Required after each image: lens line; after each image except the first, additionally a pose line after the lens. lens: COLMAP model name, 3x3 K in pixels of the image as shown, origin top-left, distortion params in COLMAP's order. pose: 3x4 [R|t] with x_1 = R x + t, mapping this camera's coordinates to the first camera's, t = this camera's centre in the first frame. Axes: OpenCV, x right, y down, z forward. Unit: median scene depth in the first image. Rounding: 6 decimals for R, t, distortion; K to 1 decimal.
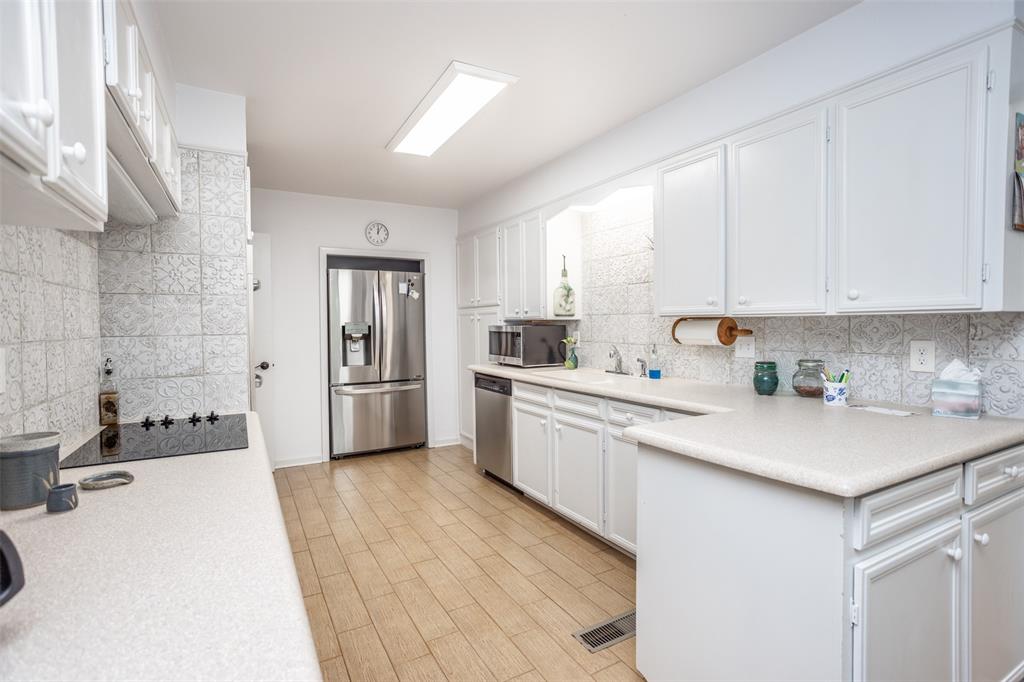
lens RADIAL K [[503.7, 0, 520.5], [0, 503.7, 334.6], [0, 0, 1]] dist [-0.050820, 0.035522]
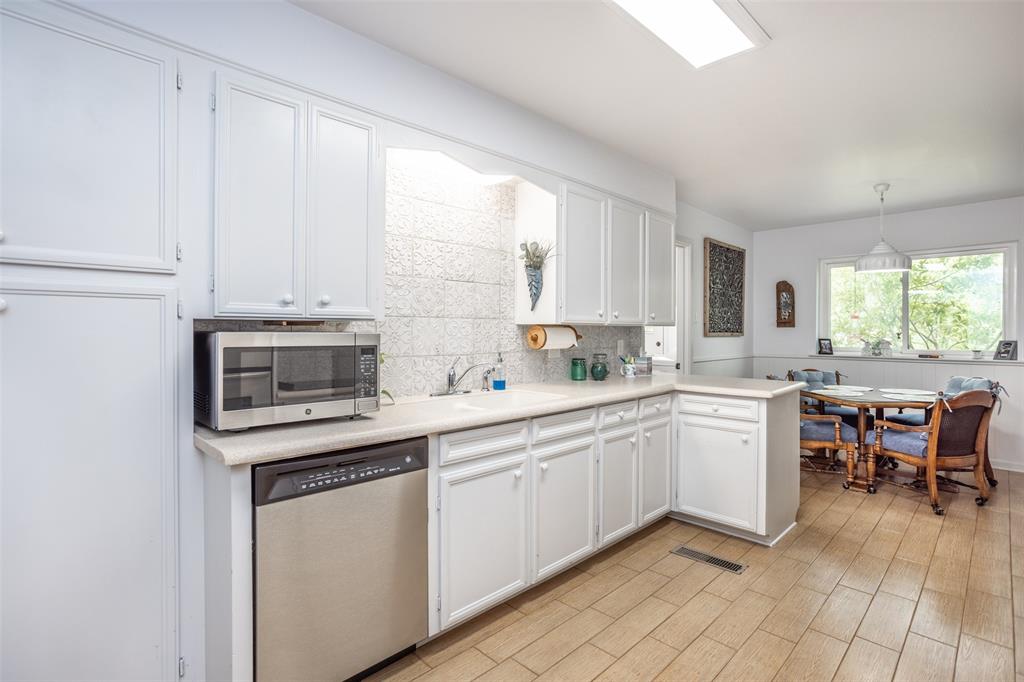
lens RADIAL K [[497.6, 0, 514.2], [0, 497.6, 329.2], [0, 0, 1]] dist [-0.041045, 0.020265]
pose [[-0.262922, 0.007061, 0.964791, -0.610990], [0.017901, 0.999837, -0.002439, -0.020290], [-0.964651, 0.016630, -0.263006, 1.192391]]
